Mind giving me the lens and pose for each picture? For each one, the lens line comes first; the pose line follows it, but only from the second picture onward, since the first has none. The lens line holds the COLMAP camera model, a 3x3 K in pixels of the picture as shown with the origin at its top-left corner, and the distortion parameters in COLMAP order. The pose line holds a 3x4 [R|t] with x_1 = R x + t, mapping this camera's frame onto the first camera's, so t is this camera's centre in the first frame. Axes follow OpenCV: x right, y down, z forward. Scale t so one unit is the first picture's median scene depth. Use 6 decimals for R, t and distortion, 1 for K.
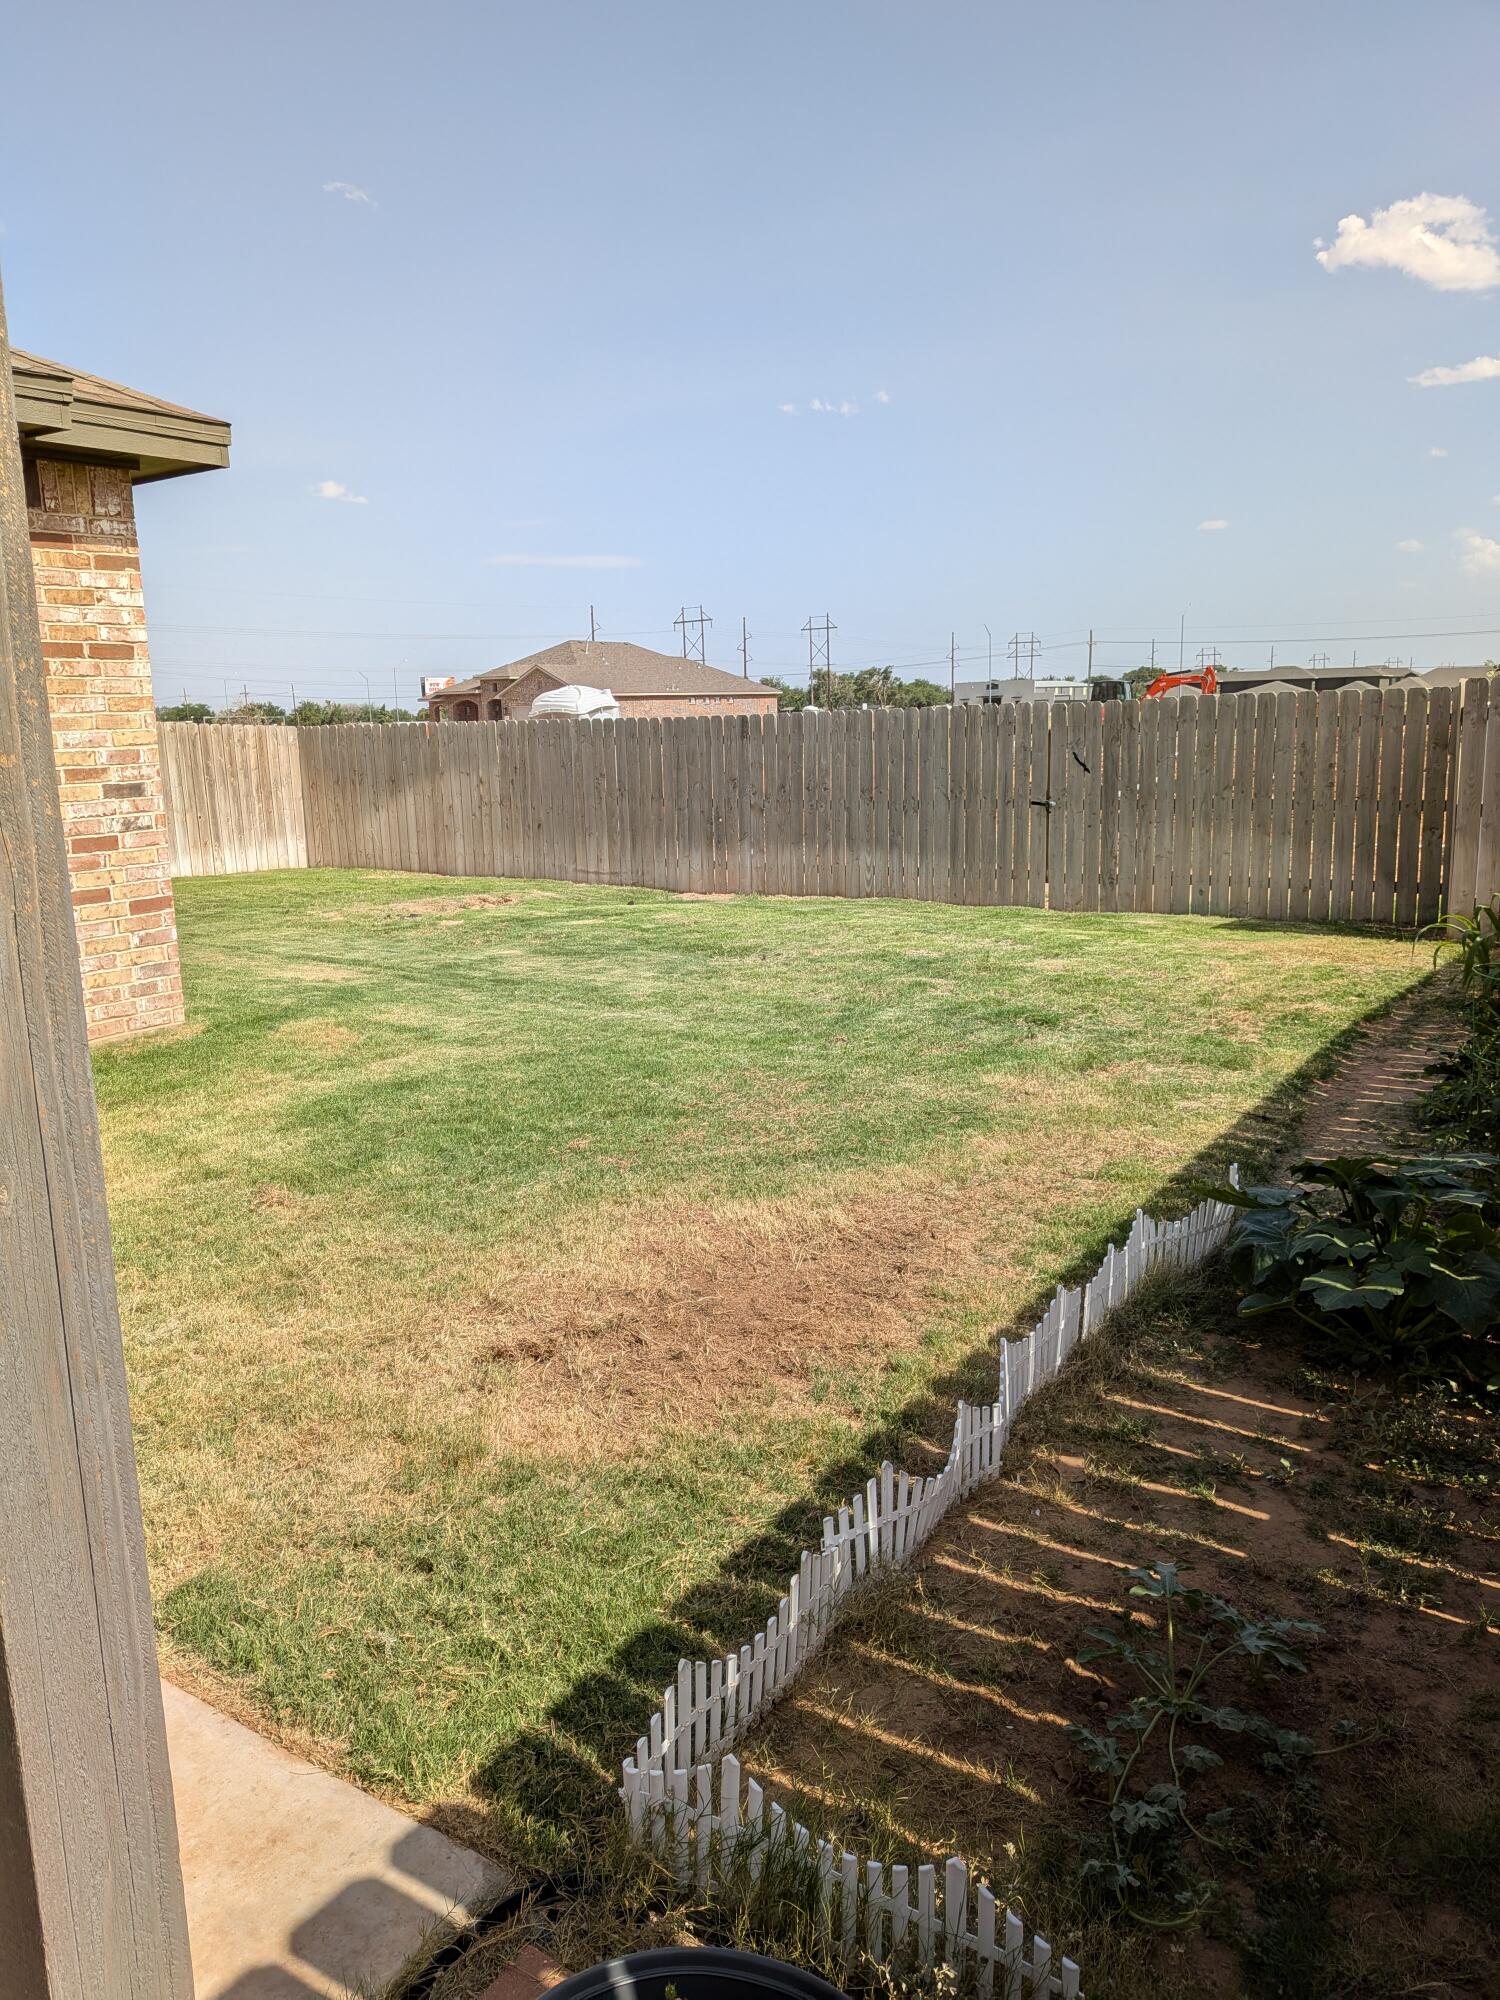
lens RADIAL K [[1445.6, 0, 746.5], [0, 1445.6, 998.1], [0, 0, 1]] dist [0.057020, -0.090477]
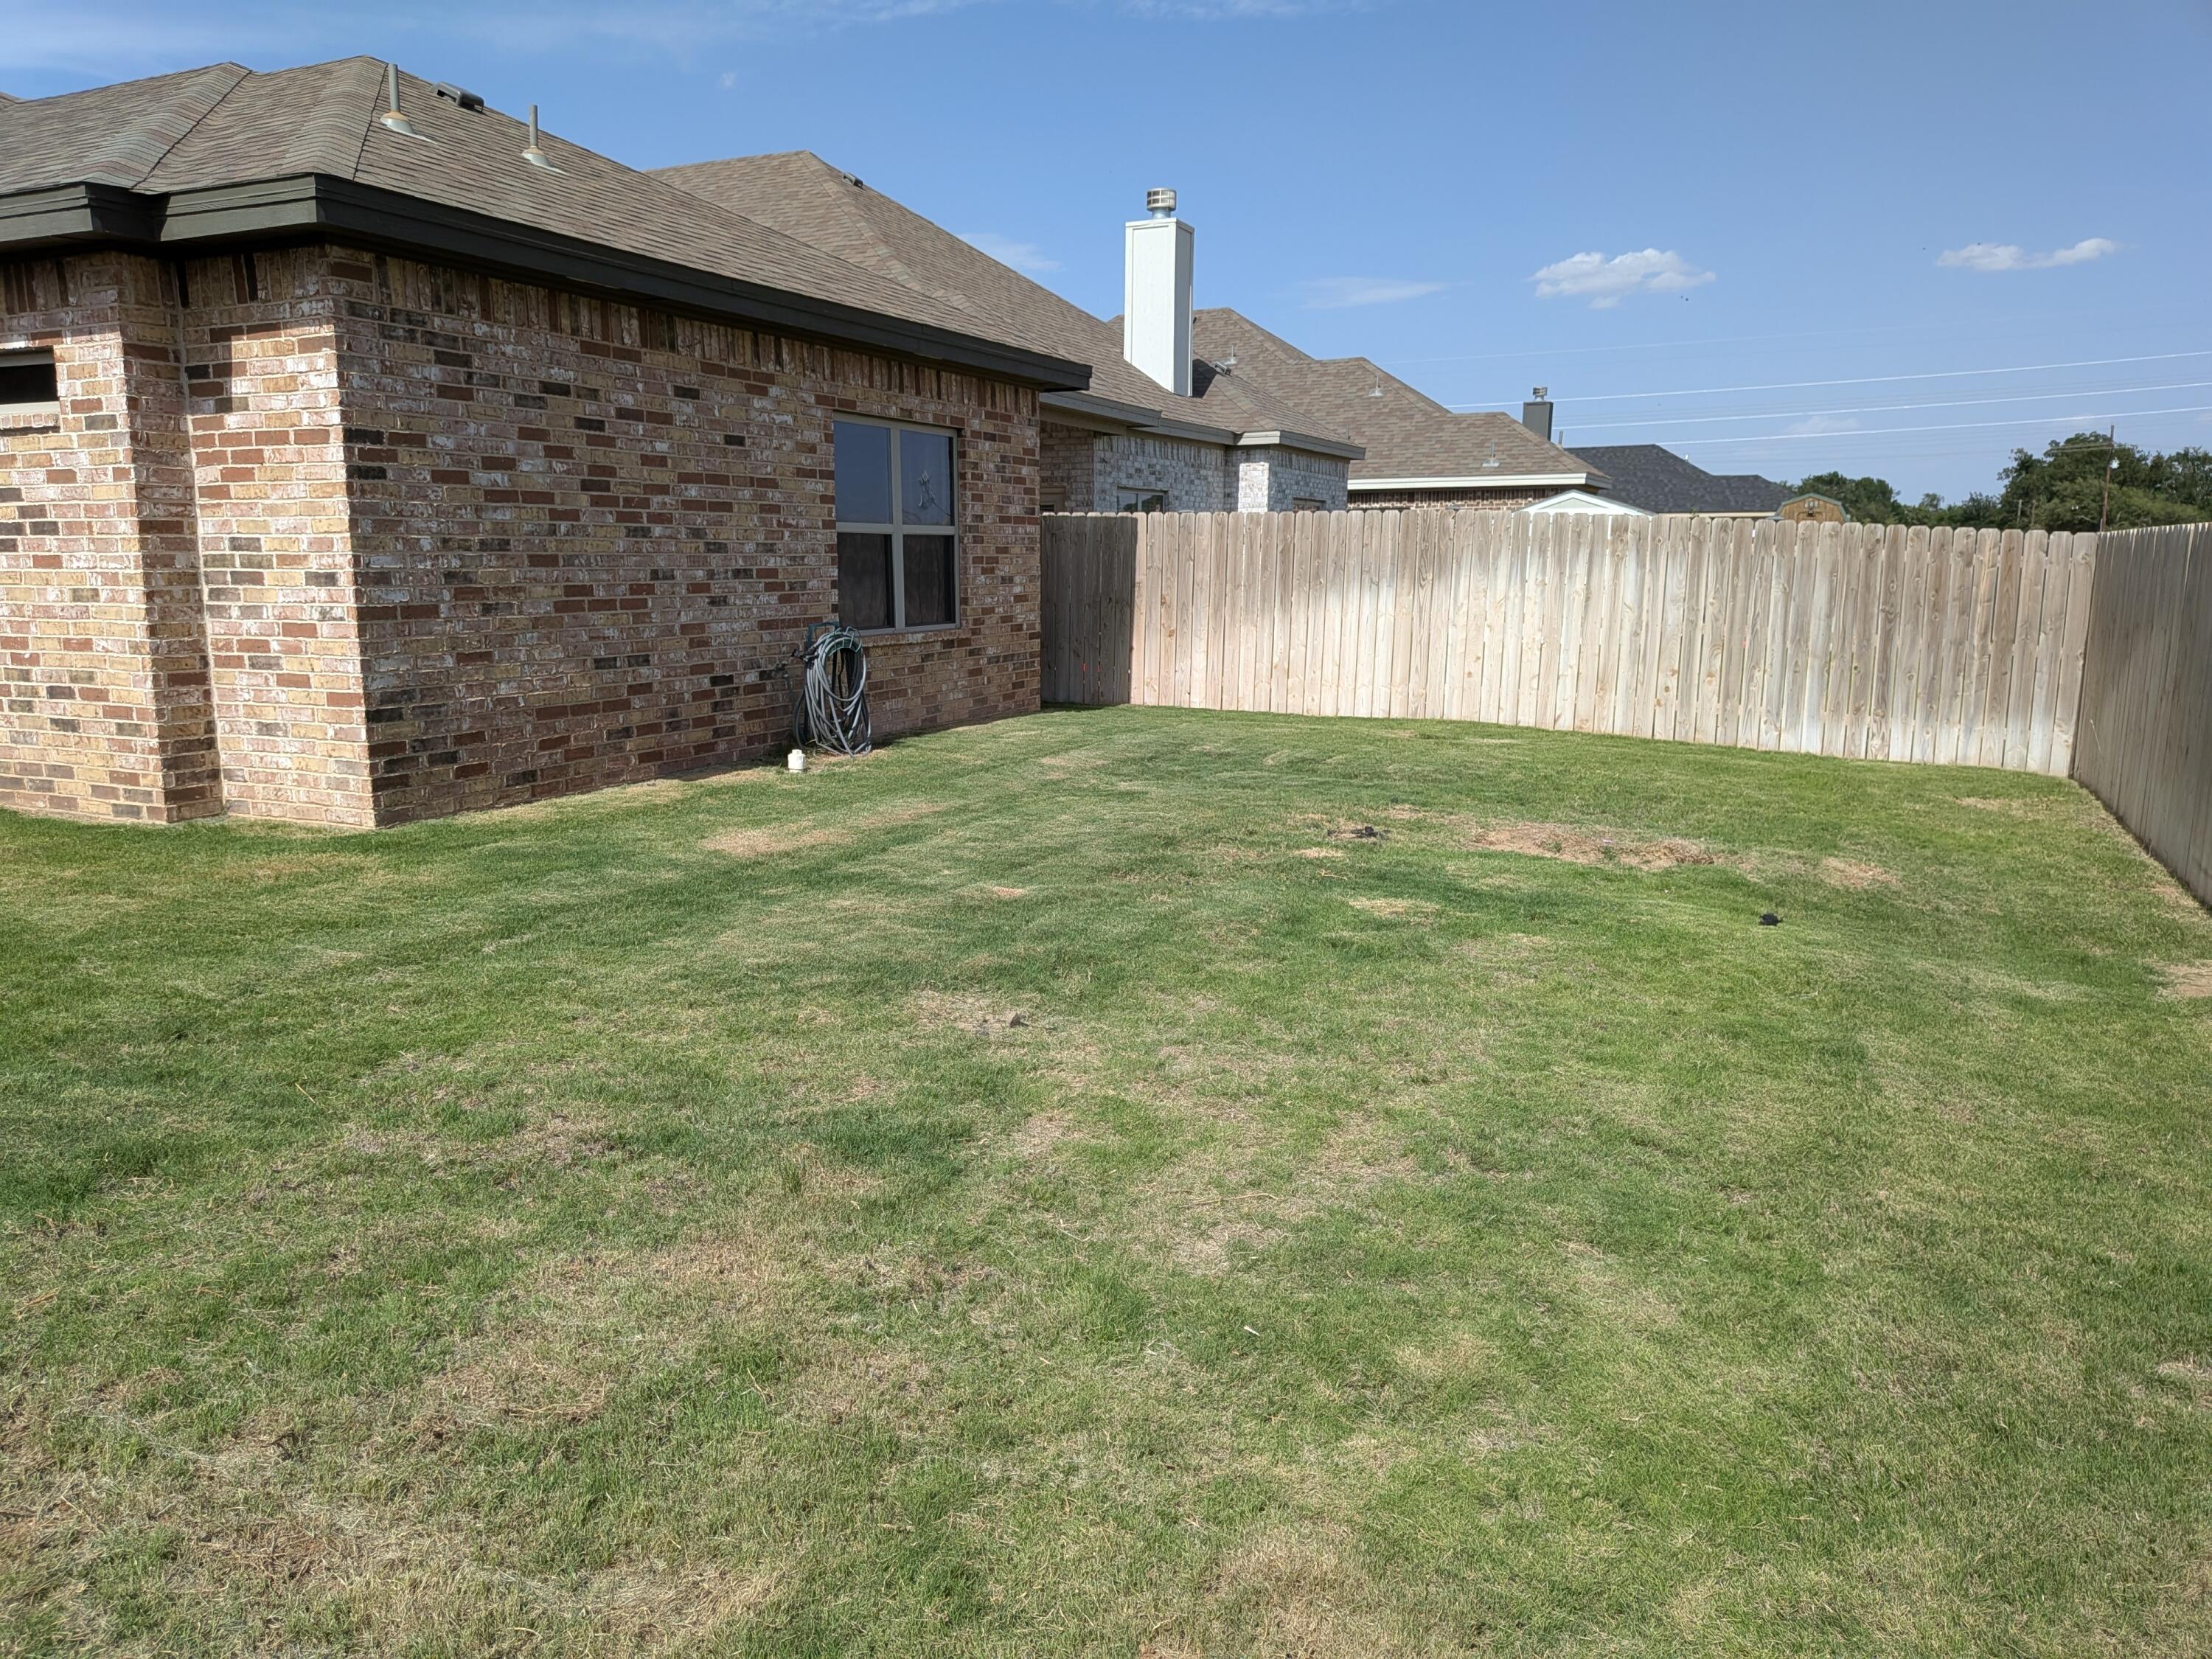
lens RADIAL K [[1598.9, 0, 1091.1], [0, 1598.9, 830.3], [0, 0, 1]] dist [0.057020, -0.090477]
pose [[0.137254, 0.197208, -0.970706, 0.731494], [-0.197006, 0.965838, 0.168363, -0.265256], [0.970747, 0.168126, 0.171416, 1.353387]]
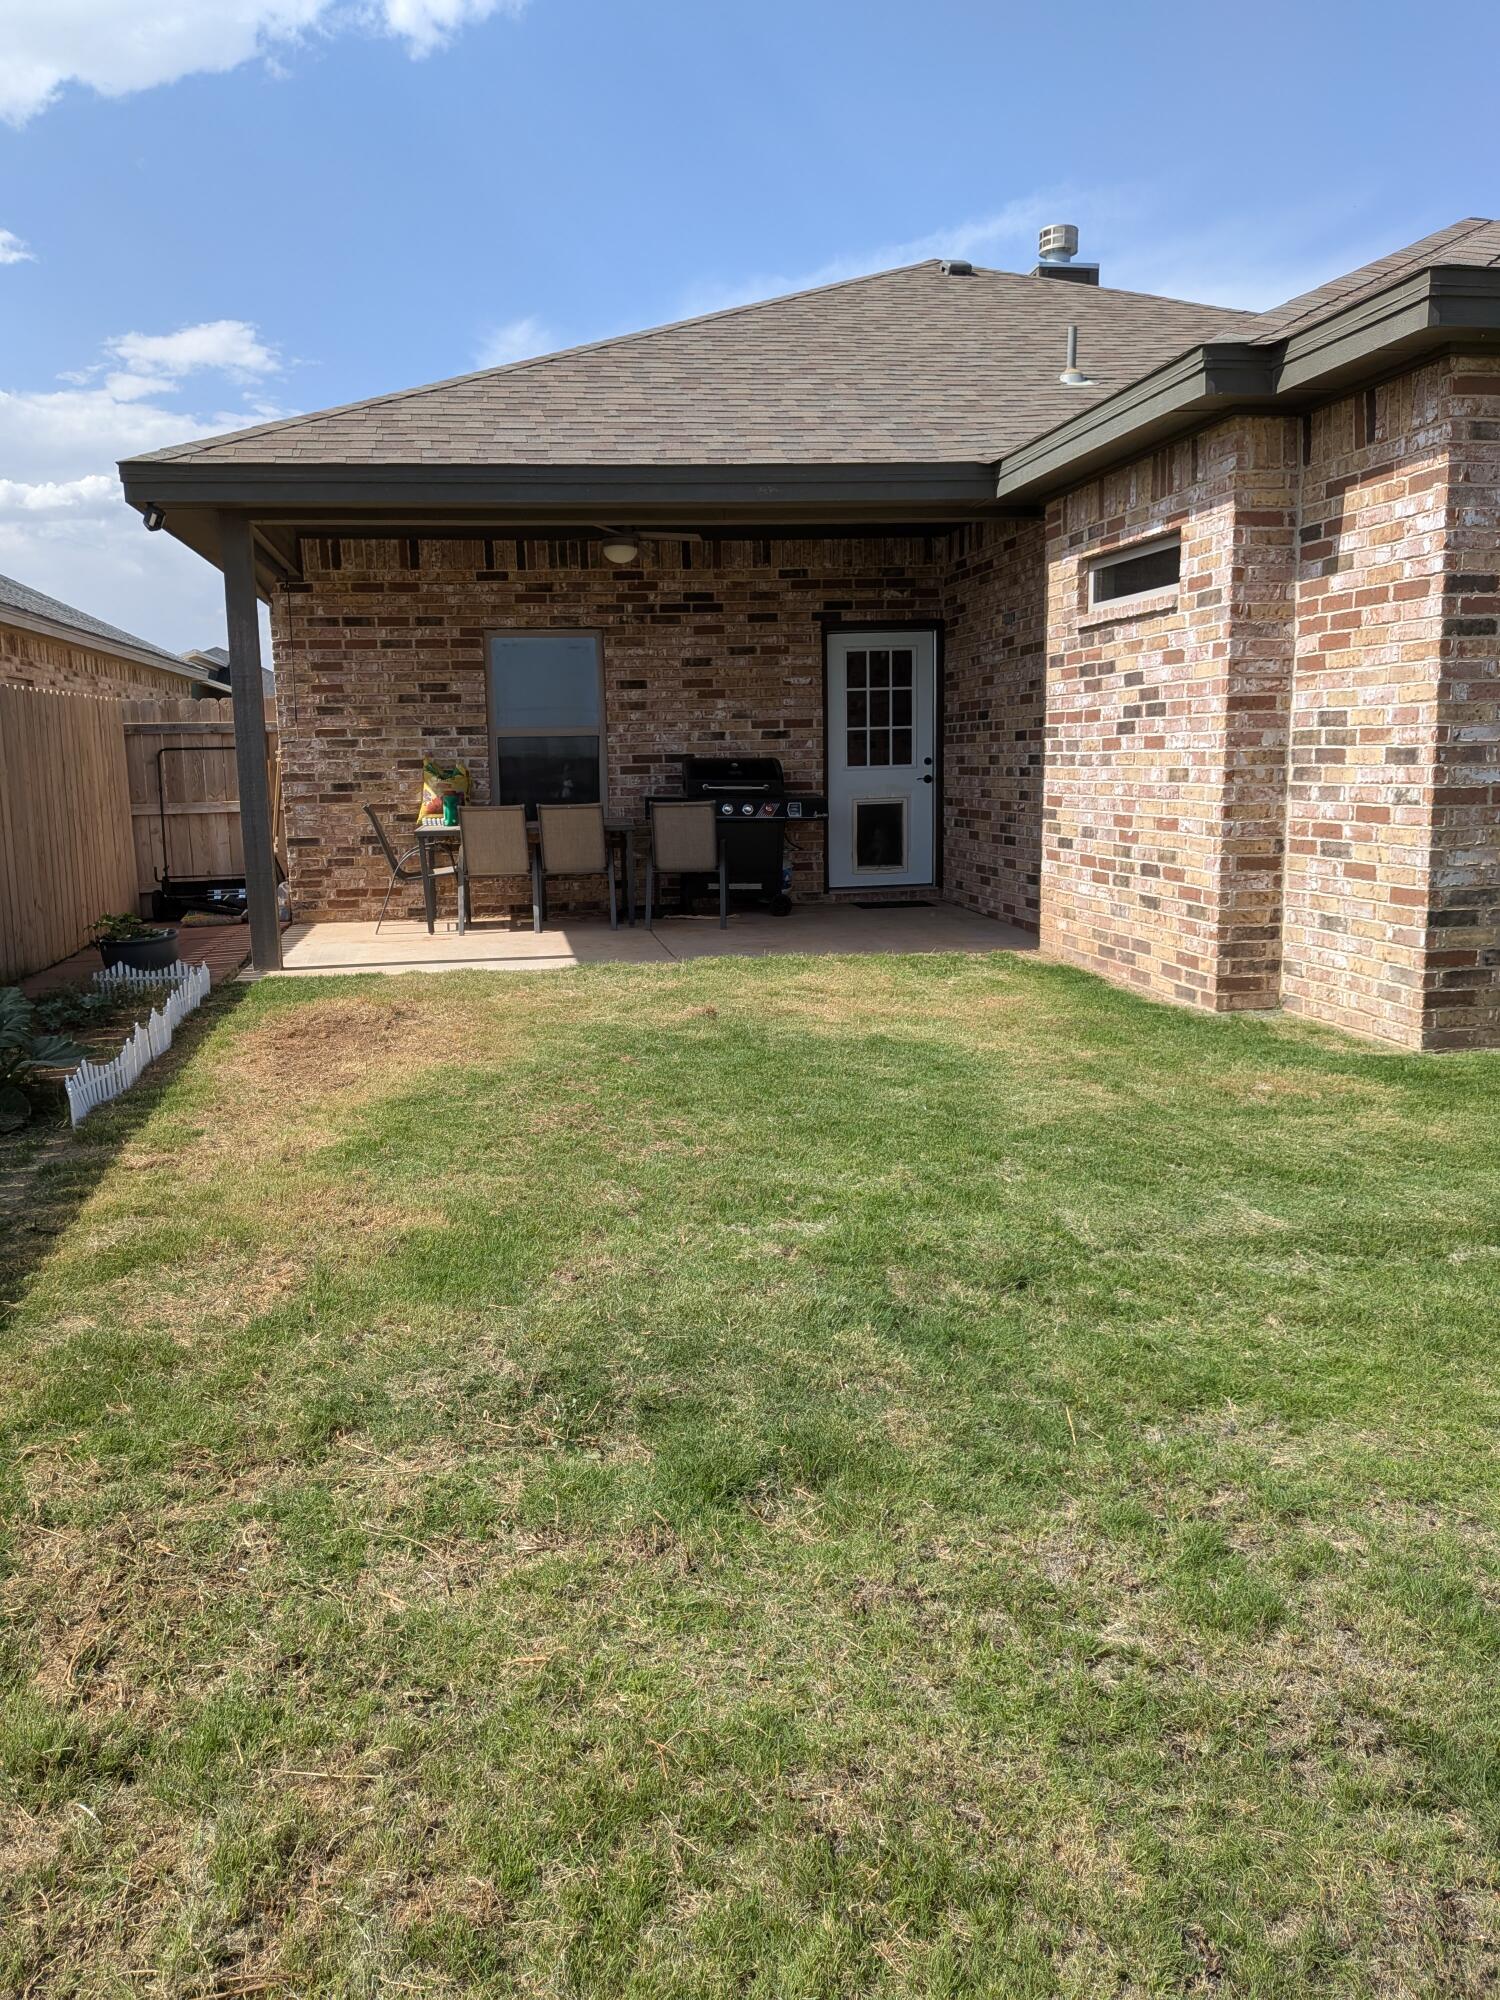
lens RADIAL K [[1445.6, 0, 717.0], [0, 1445.6, 968.3], [0, 0, 1]] dist [0.057020, -0.090477]
pose [[-0.753129, 0.140323, -0.642733, 0.431169], [-0.085590, 0.947784, 0.307213, -0.252742], [0.652281, 0.286382, -0.701794, 1.377638]]
